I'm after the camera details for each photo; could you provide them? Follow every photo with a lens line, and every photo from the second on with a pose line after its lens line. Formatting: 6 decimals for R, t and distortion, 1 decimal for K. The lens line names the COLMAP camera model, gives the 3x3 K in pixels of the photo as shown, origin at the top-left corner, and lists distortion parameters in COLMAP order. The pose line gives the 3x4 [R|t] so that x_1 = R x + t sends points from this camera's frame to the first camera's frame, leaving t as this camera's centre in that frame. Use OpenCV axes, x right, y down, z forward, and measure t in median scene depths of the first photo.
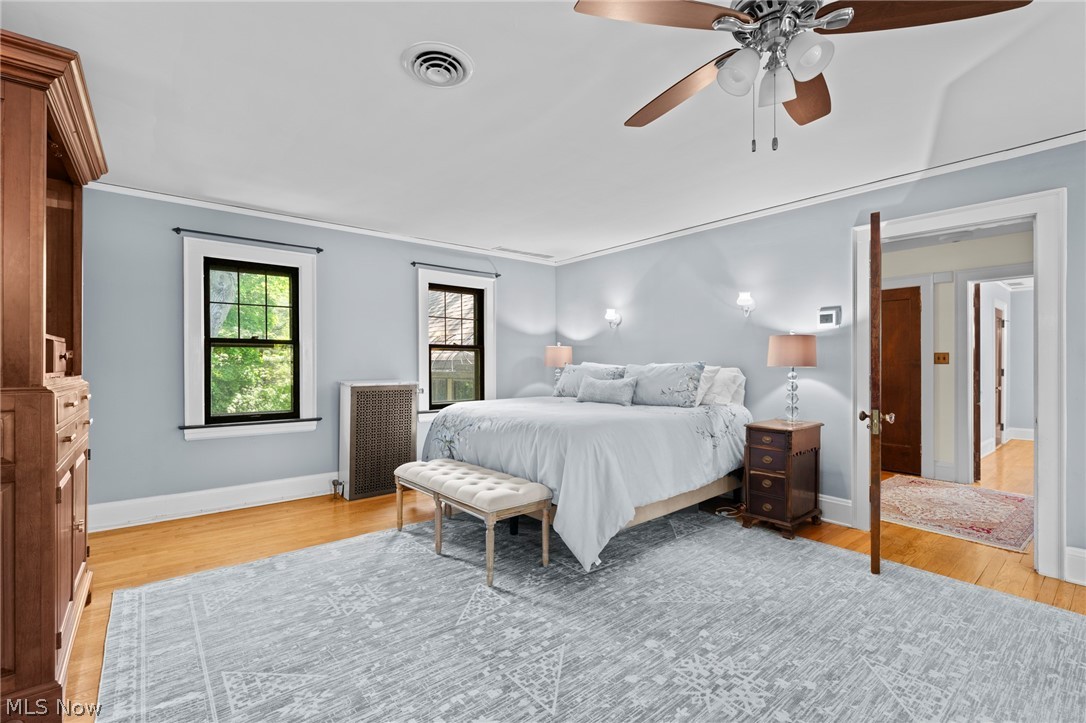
lens RADIAL K [[481.3, 0, 543.0], [0, 481.3, 361.5], [0, 0, 1]] dist [0.000789, 0.000221]
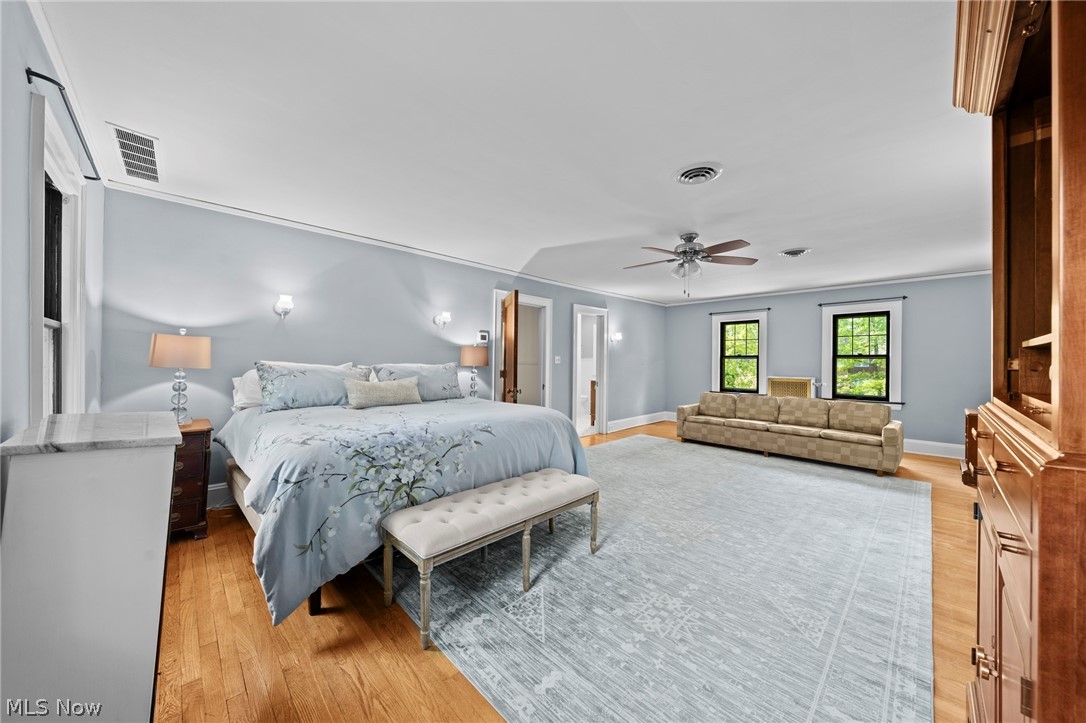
lens RADIAL K [[385.0, 0, 543.0], [0, 385.0, 361.5], [0, 0, 1]] dist [-0.011520, -0.000045]
pose [[-0.091617, -0.001311, 0.995794, -1.136916], [-0.017616, 0.999845, -0.000304, -0.010247], [-0.995639, -0.017570, -0.091625, 1.319900]]
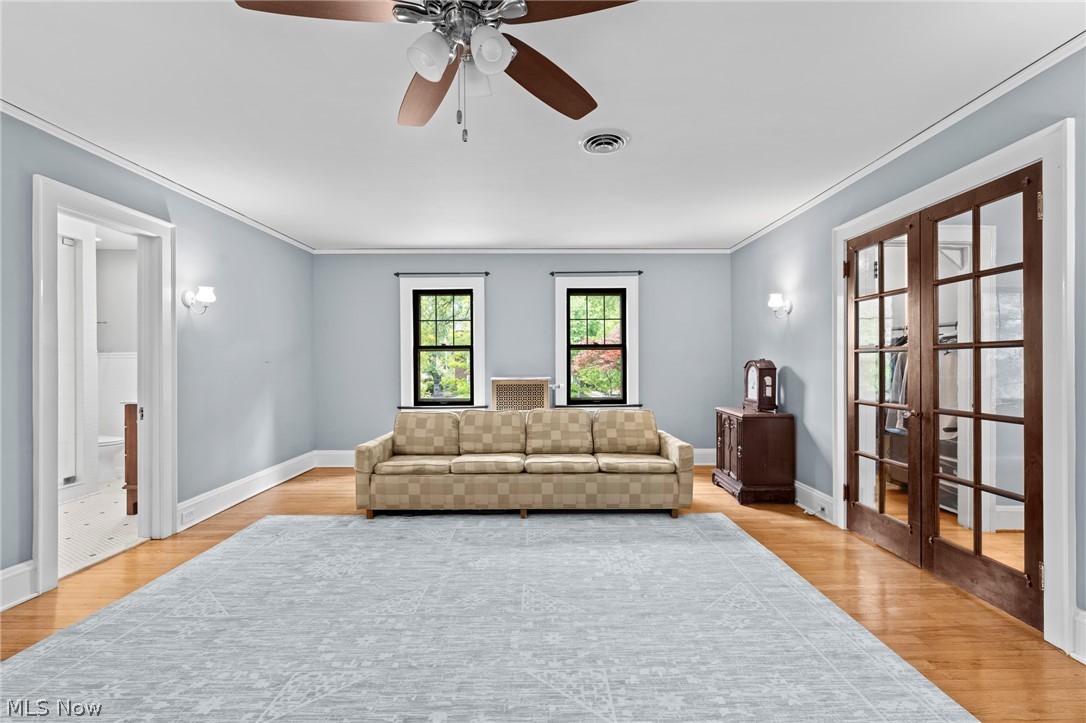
lens RADIAL K [[469.1, 0, 543.0], [0, 469.1, 361.5], [0, 0, 1]] dist [0.002695, 0.000186]
pose [[-0.788444, 0.008477, 0.615049, -0.146399], [0.000987, 0.999921, -0.012517, 0.018086], [-0.615106, -0.009262, -0.788390, 1.032563]]
